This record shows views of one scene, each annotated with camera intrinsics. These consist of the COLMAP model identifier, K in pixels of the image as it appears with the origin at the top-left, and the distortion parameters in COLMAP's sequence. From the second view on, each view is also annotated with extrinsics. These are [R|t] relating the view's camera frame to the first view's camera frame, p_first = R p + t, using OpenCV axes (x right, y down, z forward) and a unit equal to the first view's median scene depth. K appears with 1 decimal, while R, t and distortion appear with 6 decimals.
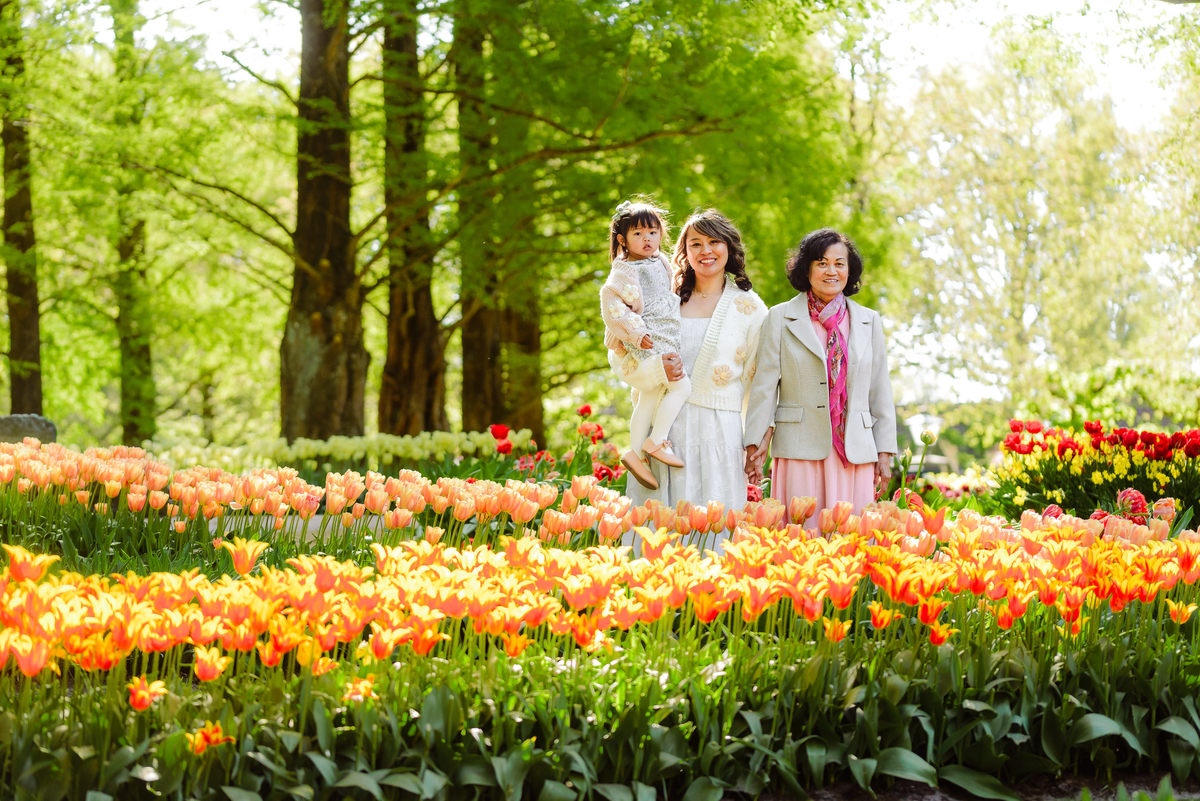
lens RADIAL K [[4156.1, 0, 582.0], [0, 4156.1, 400.0], [0, 0, 1]] dist [-0.002848, -0.201810]
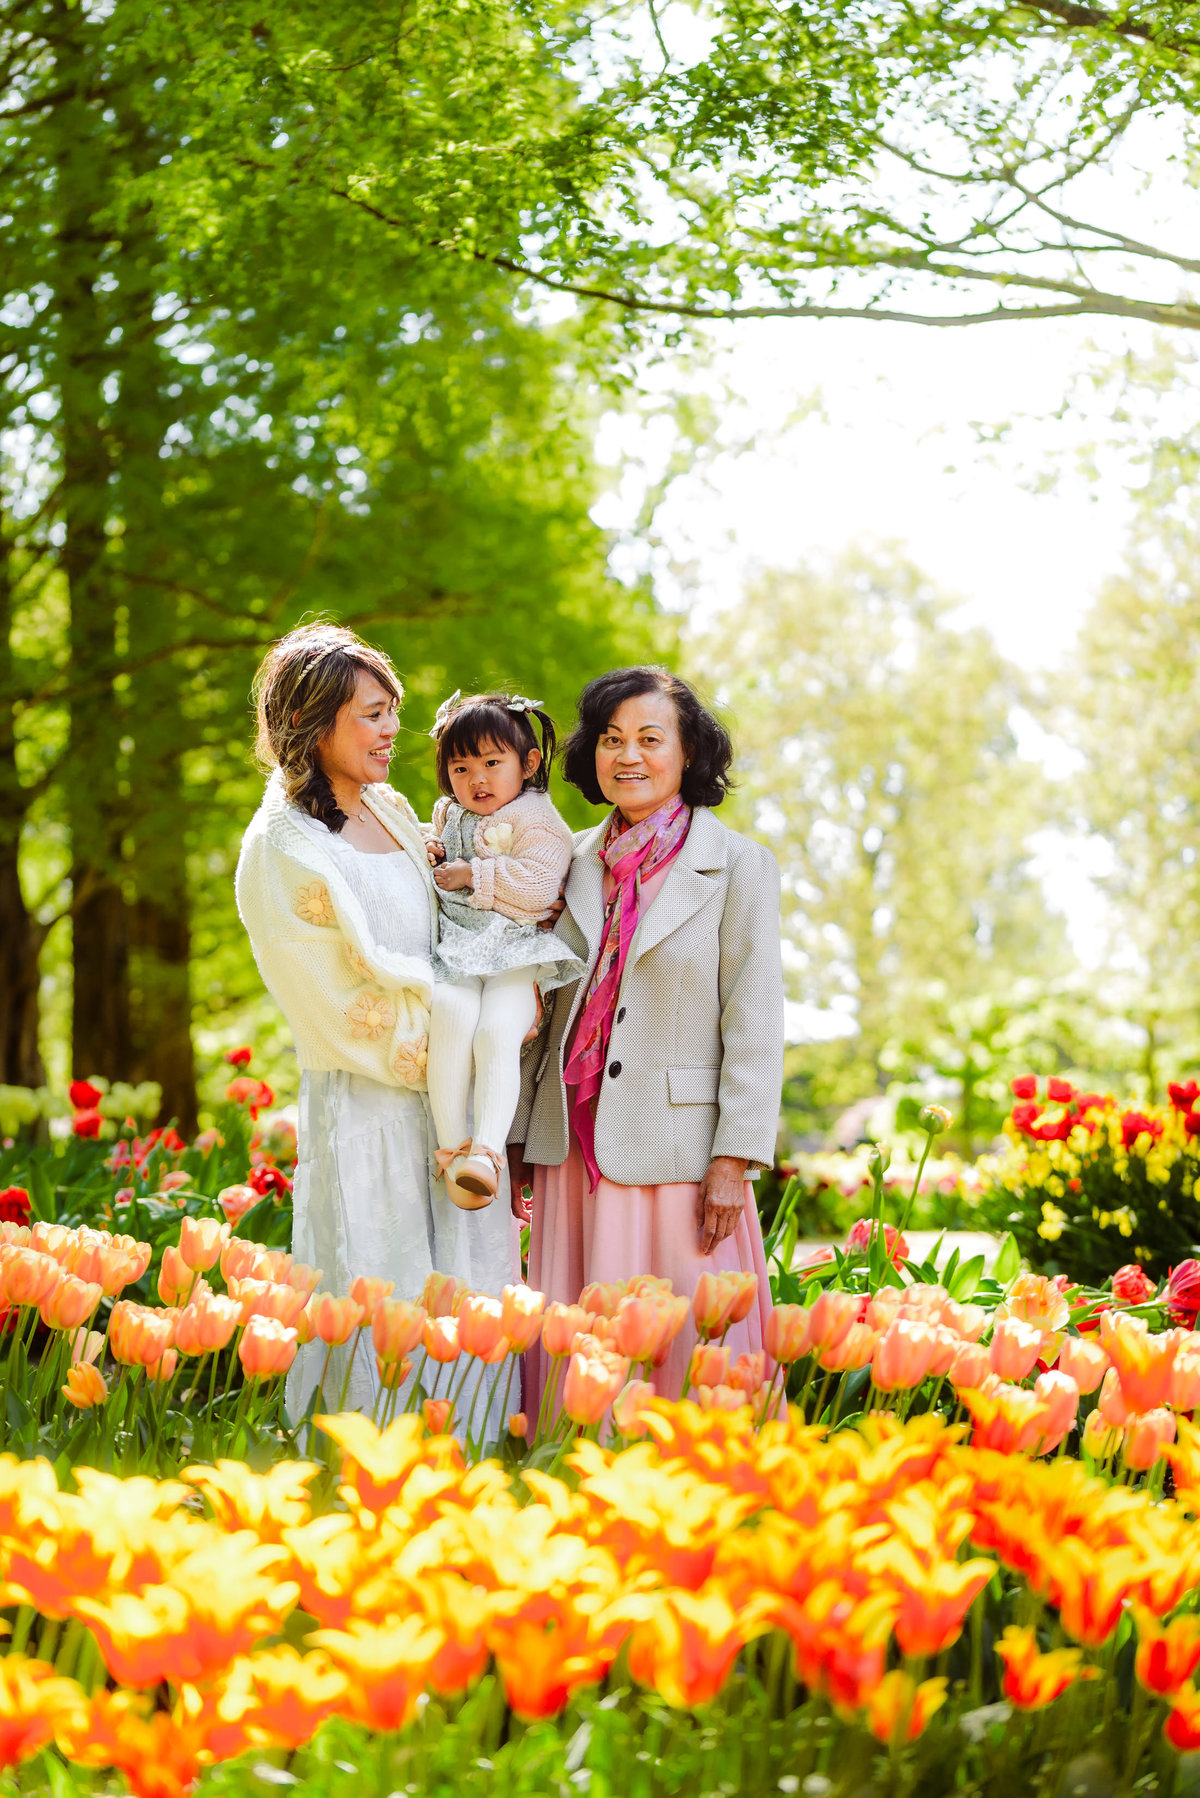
lens RADIAL K [[5343.3, 0, 600.0], [0, 5343.3, 899.0], [0, 0, 1]] dist [0.075141, -0.190415]
pose [[0.998022, 0.006255, 0.062554, 0.004482], [-0.004677, 0.999668, -0.025348, -0.000688], [-0.062692, 0.025005, 0.997720, 0.336939]]
